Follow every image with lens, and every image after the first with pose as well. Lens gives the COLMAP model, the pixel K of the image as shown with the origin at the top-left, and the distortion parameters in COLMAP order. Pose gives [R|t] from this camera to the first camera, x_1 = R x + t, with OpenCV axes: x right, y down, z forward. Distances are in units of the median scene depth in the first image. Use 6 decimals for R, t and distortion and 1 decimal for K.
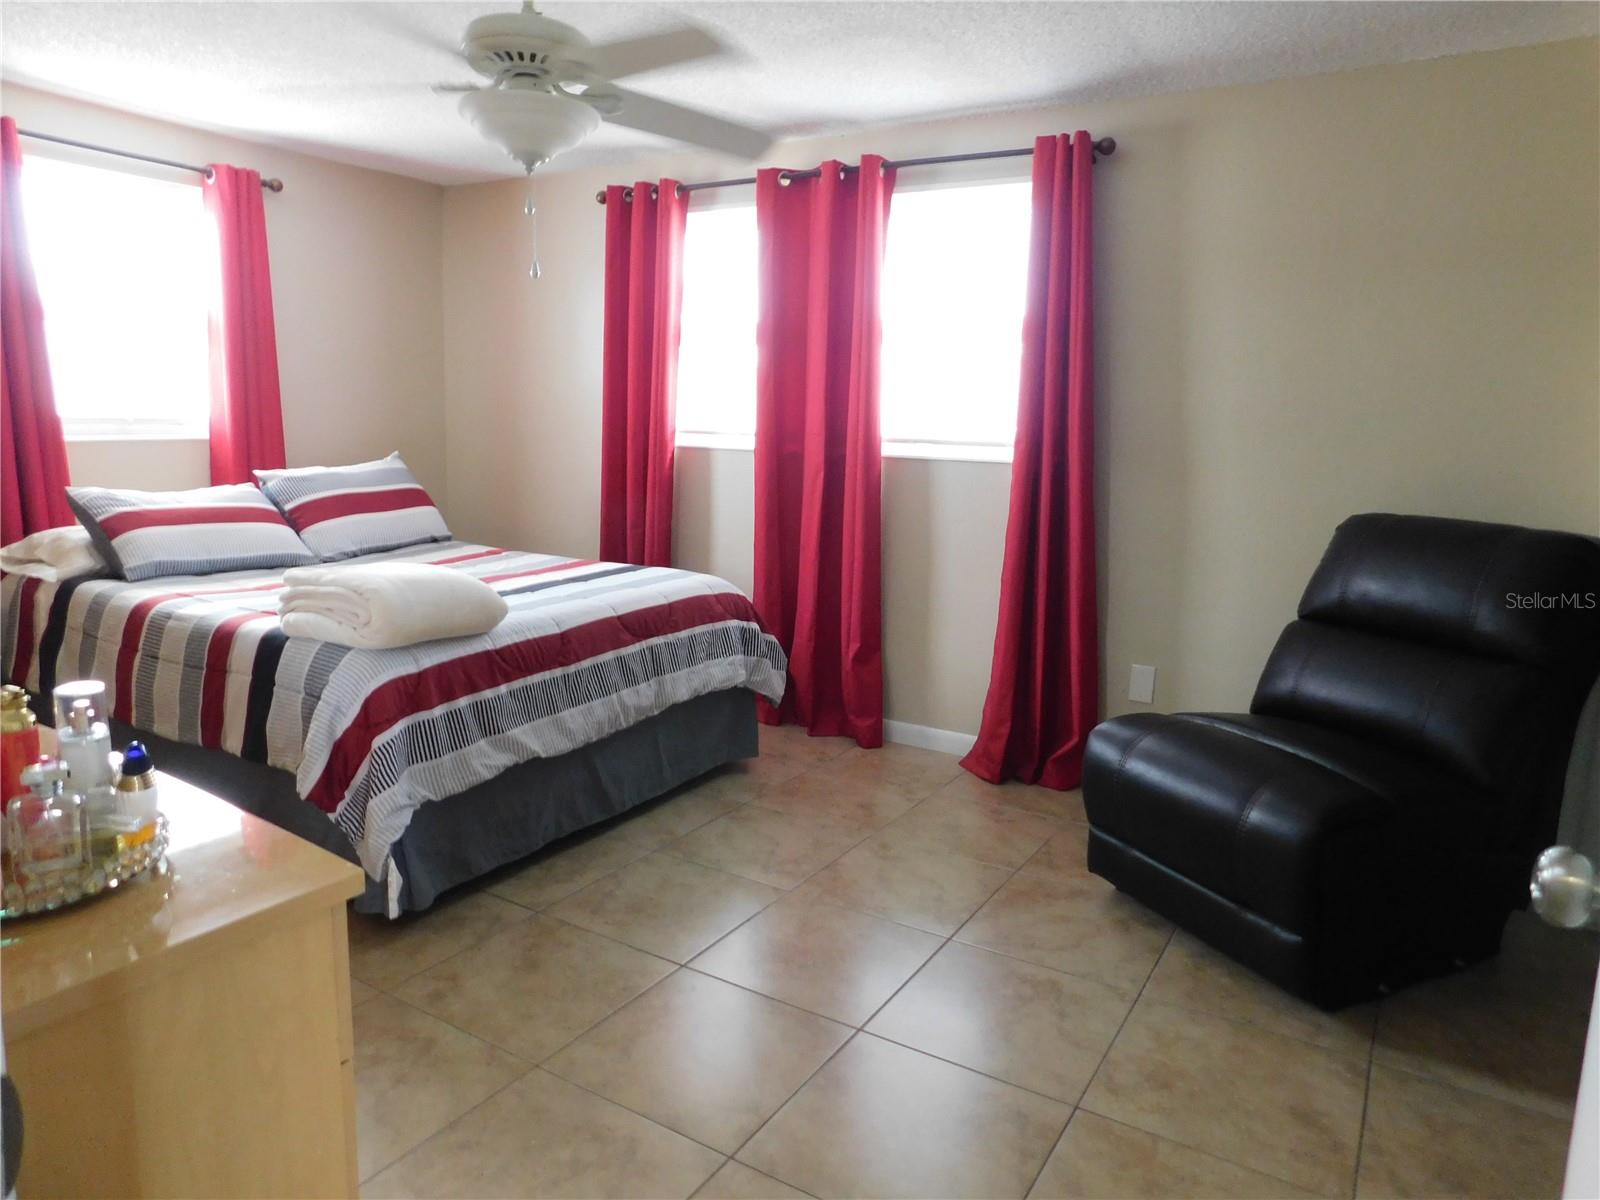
lens RADIAL K [[1056.2, 0, 800.0], [0, 1056.2, 600.0], [0, 0, 1]] dist [-0.071830, 0.062920]
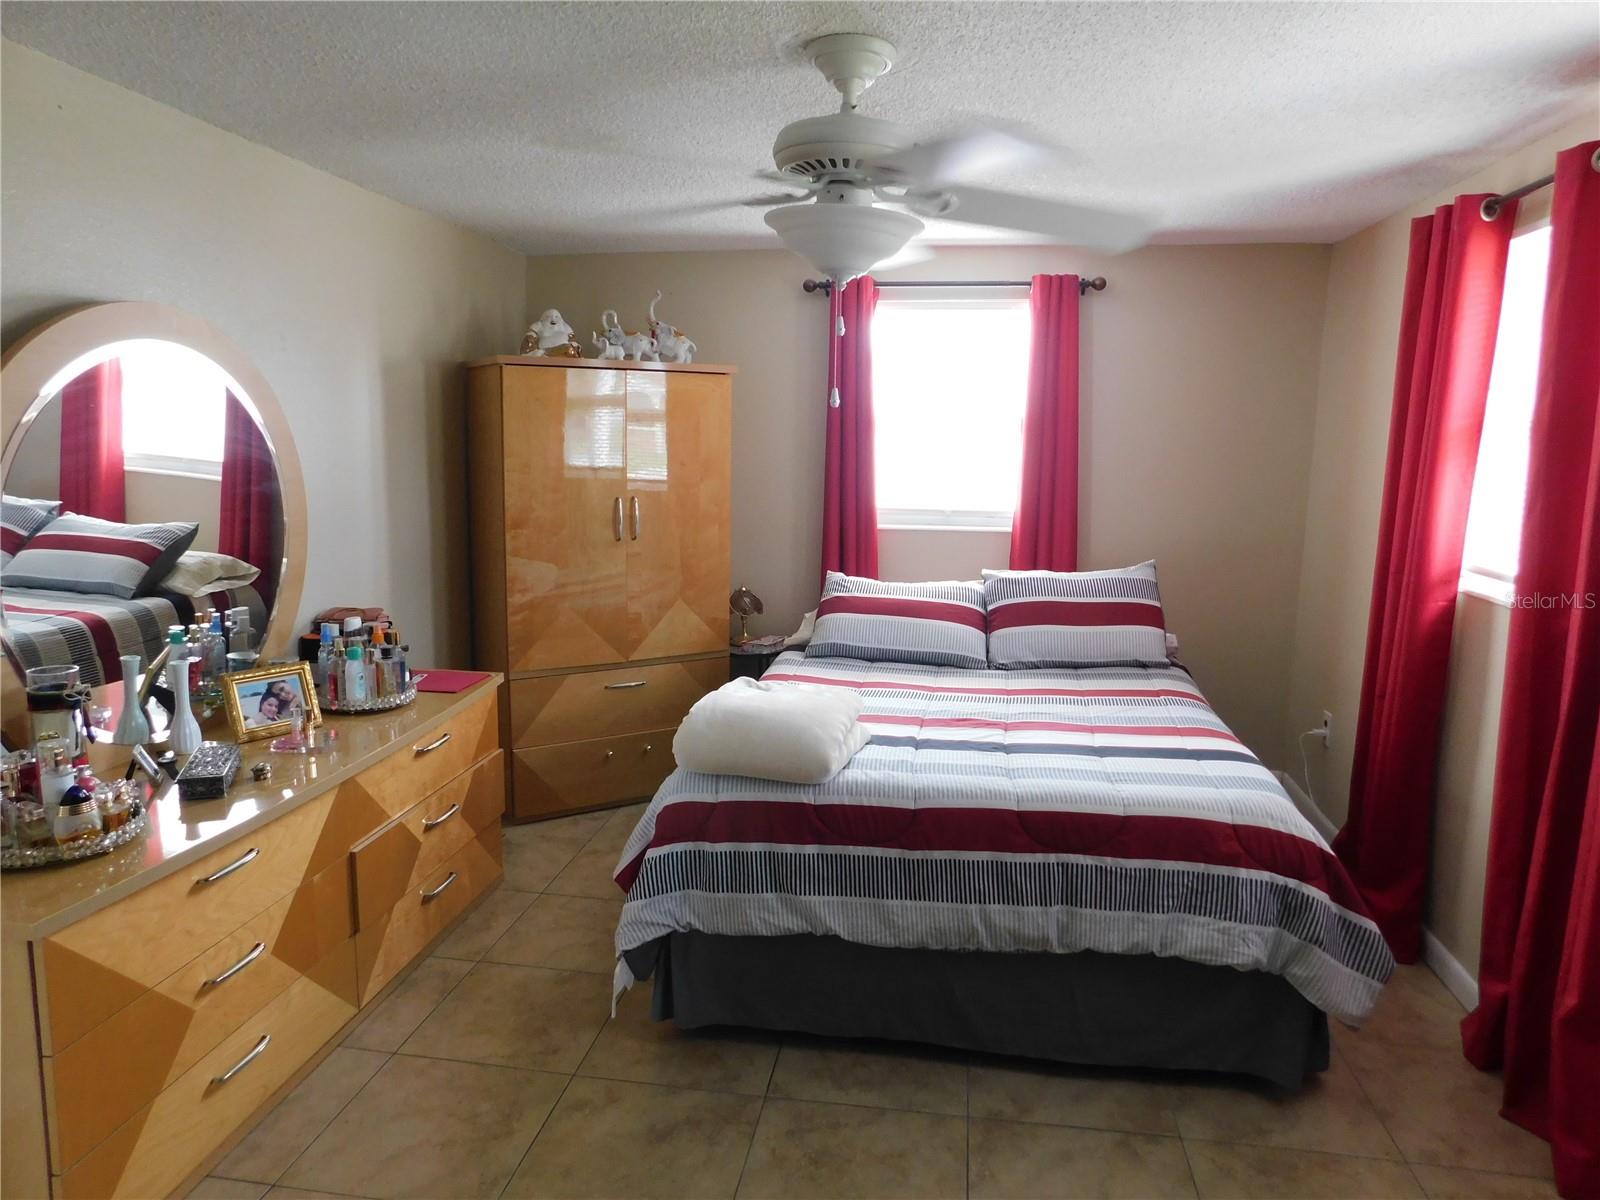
lens RADIAL K [[1056.2, 0, 800.0], [0, 1056.2, 600.0], [0, 0, 1]] dist [-0.071830, 0.062920]
pose [[0.394940, 0.125069, -0.910154, 0.452715], [-0.167862, 0.983837, 0.062355, -0.160283], [0.903241, 0.128154, 0.409551, 0.510034]]
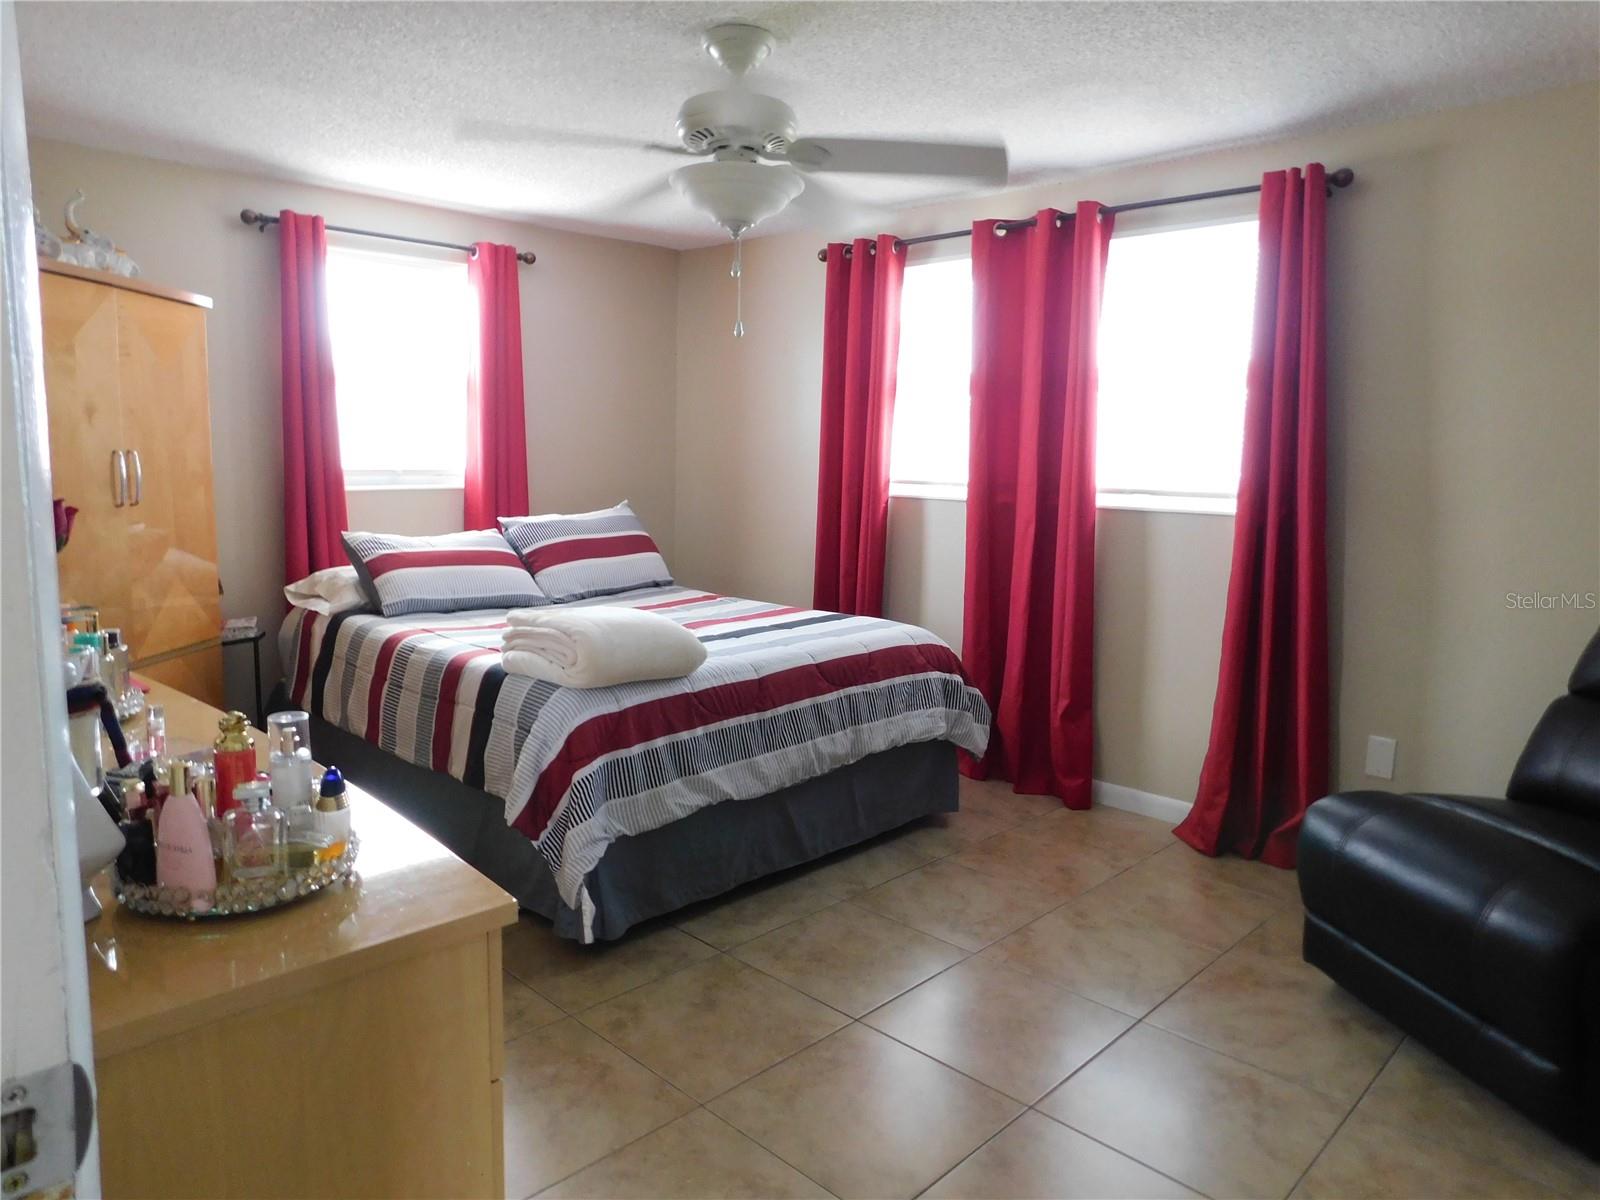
lens RADIAL K [[1056.2, 0, 800.0], [0, 1056.2, 600.0], [0, 0, 1]] dist [-0.071830, 0.062920]
pose [[0.974757, 0.022016, -0.222179, 0.036079], [-0.031730, 0.998686, -0.040246, -0.004905], [0.221001, 0.046280, 0.974175, 0.004003]]
